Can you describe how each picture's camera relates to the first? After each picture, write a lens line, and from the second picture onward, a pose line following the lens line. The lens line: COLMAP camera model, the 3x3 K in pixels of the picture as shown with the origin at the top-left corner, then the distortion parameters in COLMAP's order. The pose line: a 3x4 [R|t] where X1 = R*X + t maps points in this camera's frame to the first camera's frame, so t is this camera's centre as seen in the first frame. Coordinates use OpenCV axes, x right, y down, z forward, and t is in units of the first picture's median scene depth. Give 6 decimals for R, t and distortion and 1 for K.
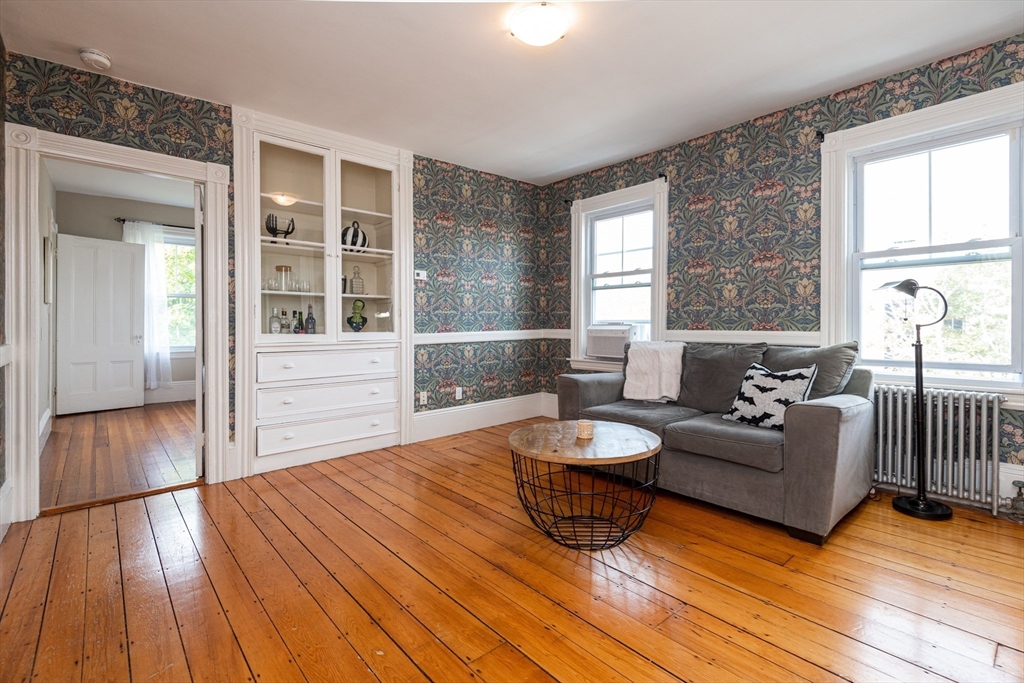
lens RADIAL K [[463.5, 0, 513.7], [0, 463.5, 334.6], [0, 0, 1]] dist [0.012224, -0.009335]
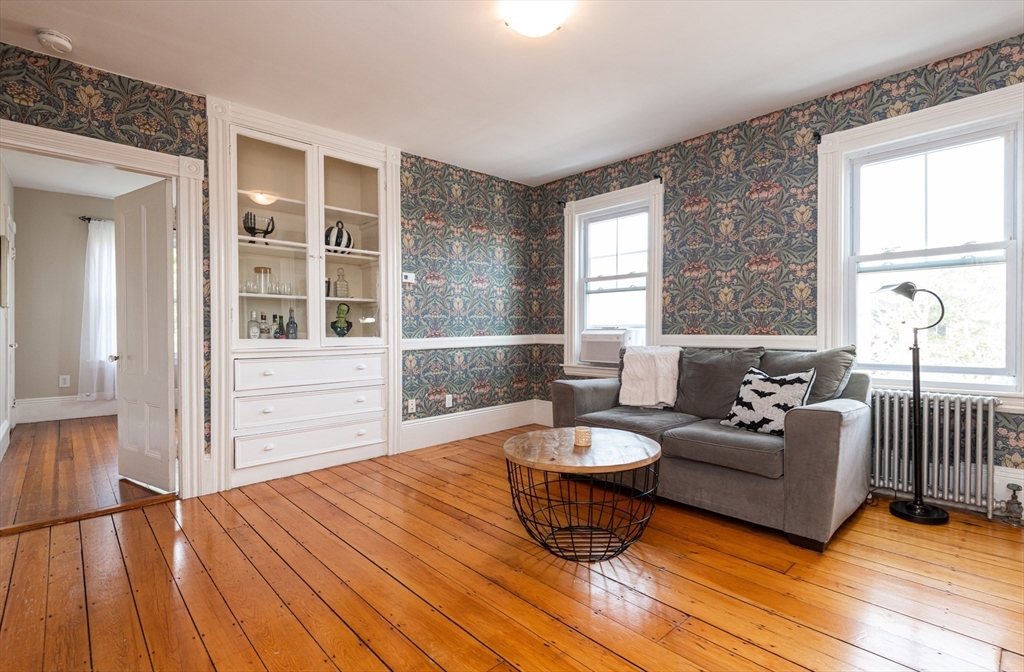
lens RADIAL K [[473.3, 0, 521.2], [0, 473.3, 342.0], [0, 0, 1]] dist [0.009196, -0.006541]
pose [[0.999237, -0.002172, 0.038985, -0.007048], [0.002102, 0.999996, 0.001840, 0.003294], [-0.038988, -0.001756, 0.999238, 0.013018]]
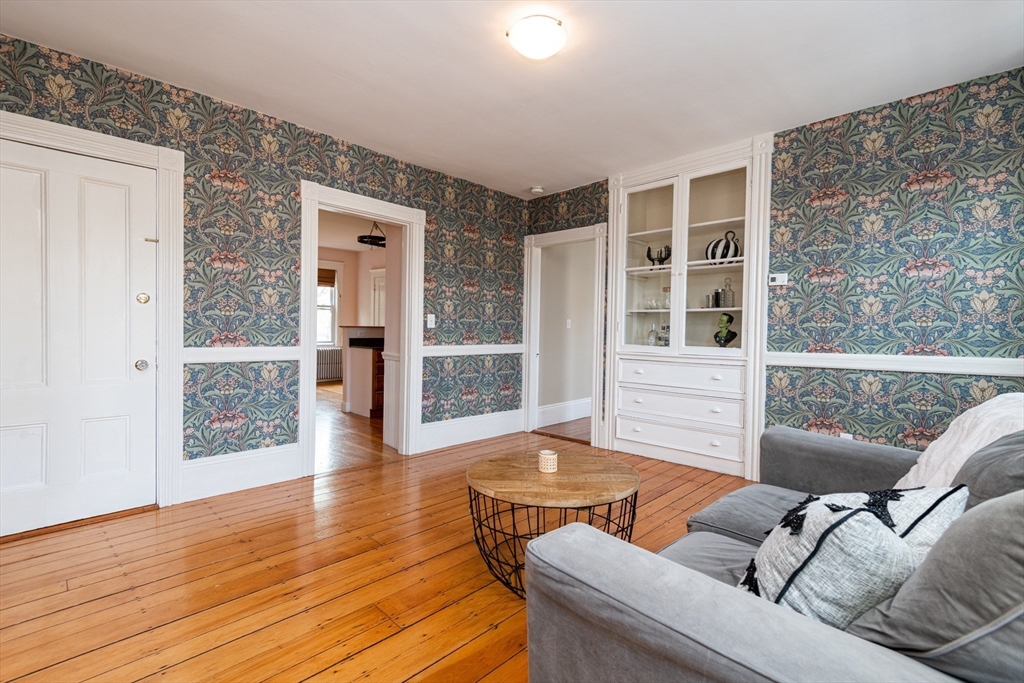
lens RADIAL K [[463.5, 0, 509.9], [0, 463.5, 342.6], [0, 0, 1]] dist [0.012224, -0.009335]
pose [[0.068726, 0.030588, -0.997167, 0.606791], [-0.035295, 0.998979, 0.028211, -0.026298], [0.997011, 0.033257, 0.069736, 0.504490]]
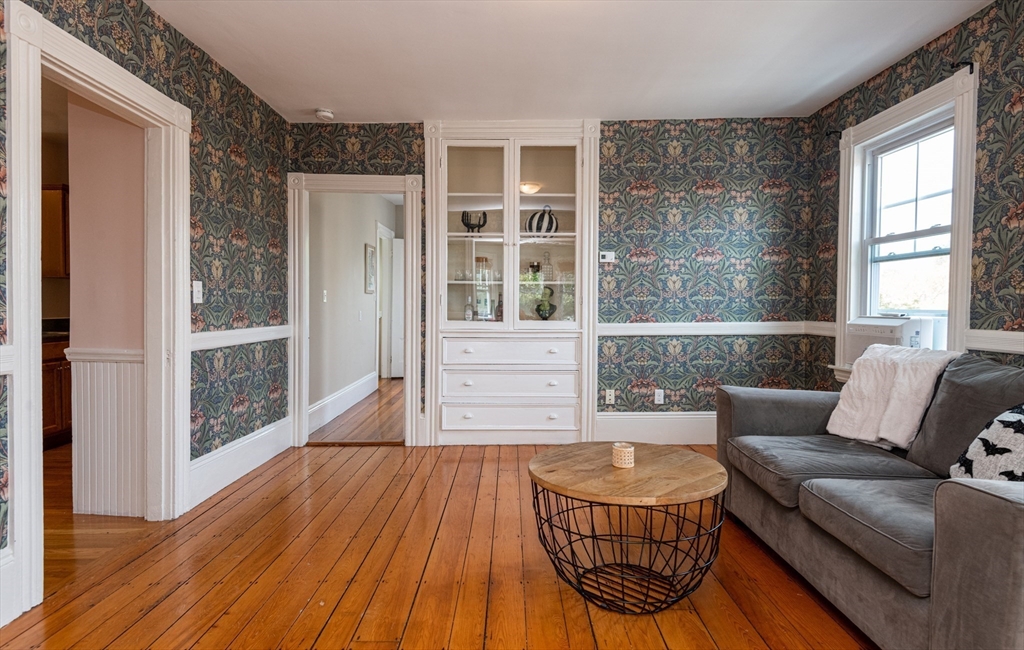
lens RADIAL K [[544.3, 0, 513.0], [0, 544.3, 320.2], [0, 0, 1]] dist [0.028102, -0.014503]
pose [[0.746642, 0.024626, -0.664770, 0.374372], [-0.020611, 0.999691, 0.013883, -0.019851], [0.664907, 0.003336, 0.746919, 0.112729]]
